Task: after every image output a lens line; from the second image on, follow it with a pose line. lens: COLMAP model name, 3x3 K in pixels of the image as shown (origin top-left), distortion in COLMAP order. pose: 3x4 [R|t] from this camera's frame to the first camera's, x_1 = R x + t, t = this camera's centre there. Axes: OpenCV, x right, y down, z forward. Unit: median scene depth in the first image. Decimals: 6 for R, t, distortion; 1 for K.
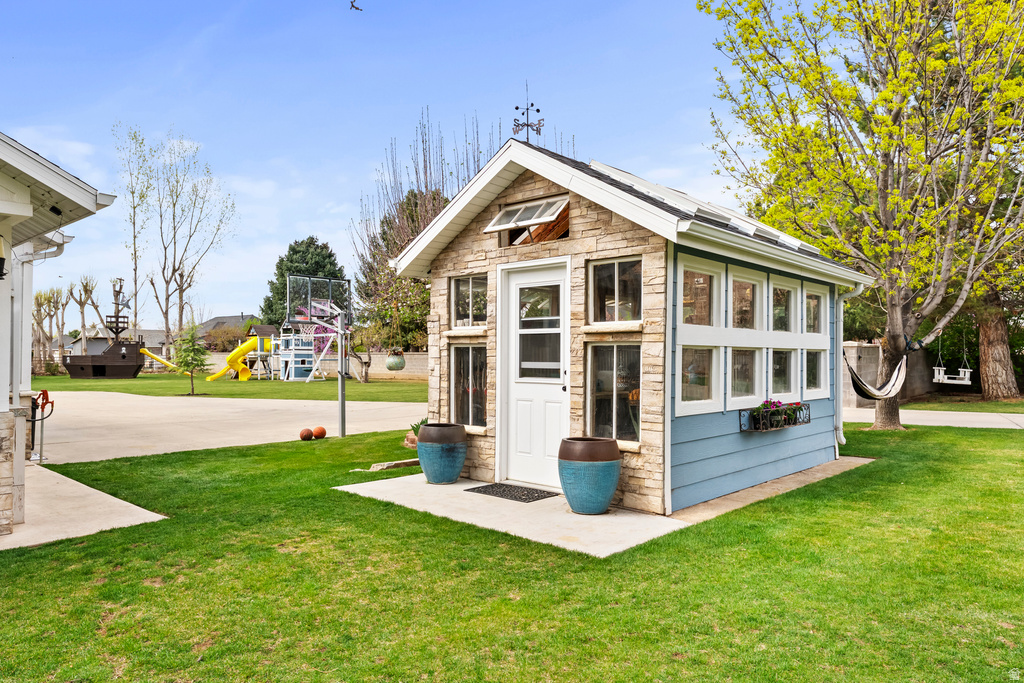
lens RADIAL K [[672.1, 0, 512.0], [0, 672.1, 341.5], [0, 0, 1]] dist [-0.003045, -0.000859]
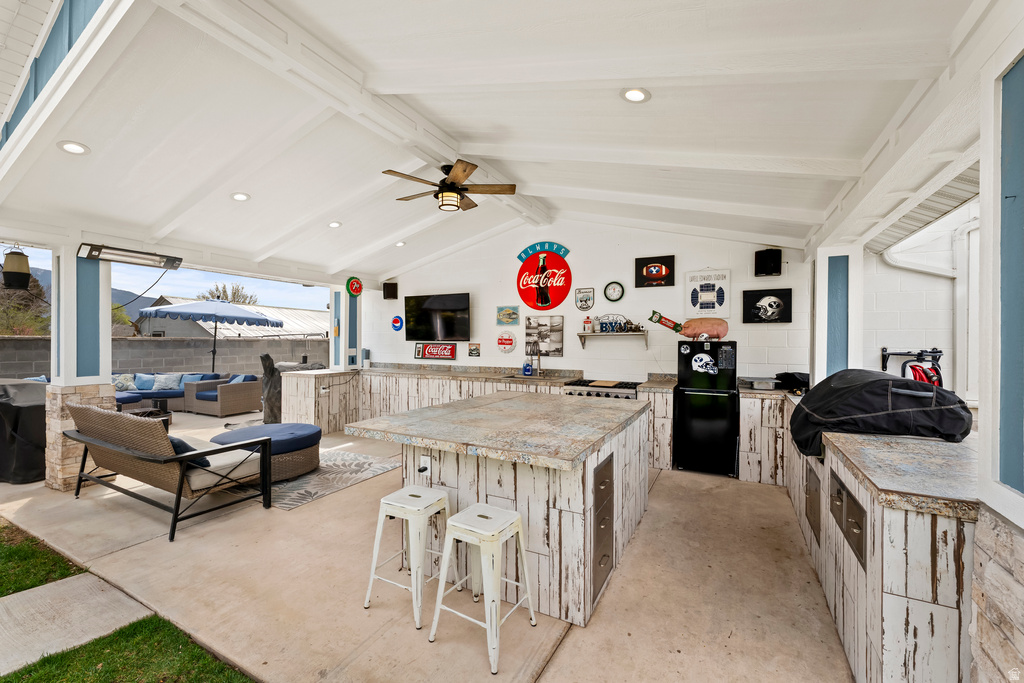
lens RADIAL K [[415.4, 0, 512.0], [0, 415.4, 341.5], [0, 0, 1]] dist [0.001212, 0.000128]
pose [[0.241544, -0.002773, -0.970386, -0.812487], [0.012863, 0.999917, 0.000344, -0.000753], [0.970305, -0.012565, 0.241560, 0.783737]]
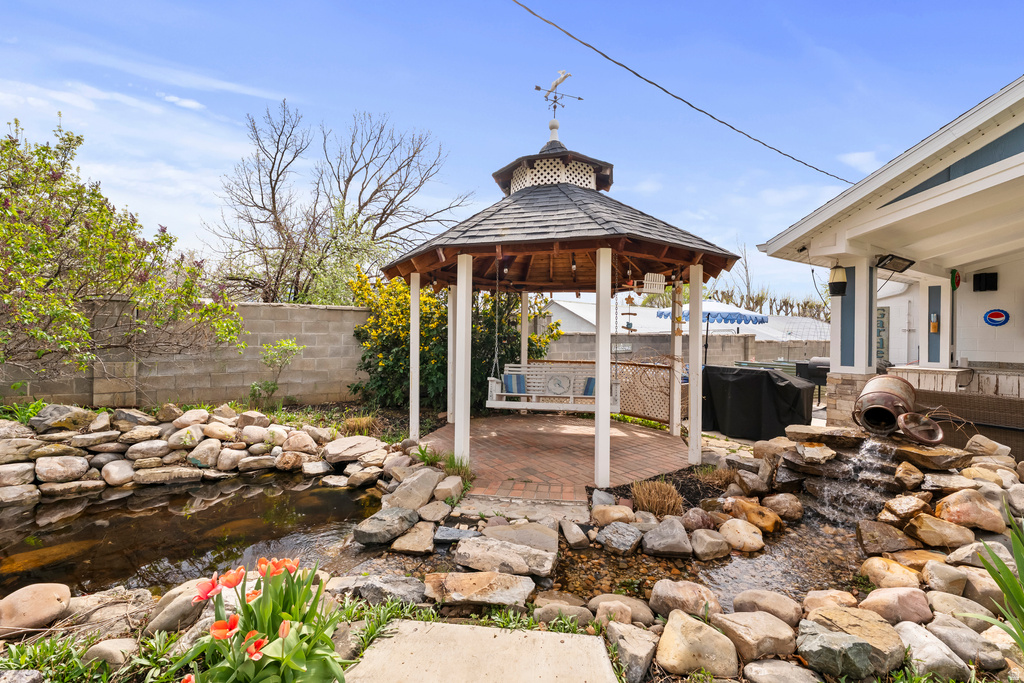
lens RADIAL K [[415.4, 0, 512.0], [0, 415.4, 341.5], [0, 0, 1]] dist [0.001212, 0.000128]
pose [[-0.283664, 0.008324, -0.958888, -0.598266], [0.009030, 0.999941, 0.006009, -0.018425], [0.958881, -0.006954, -0.283722, -0.580188]]
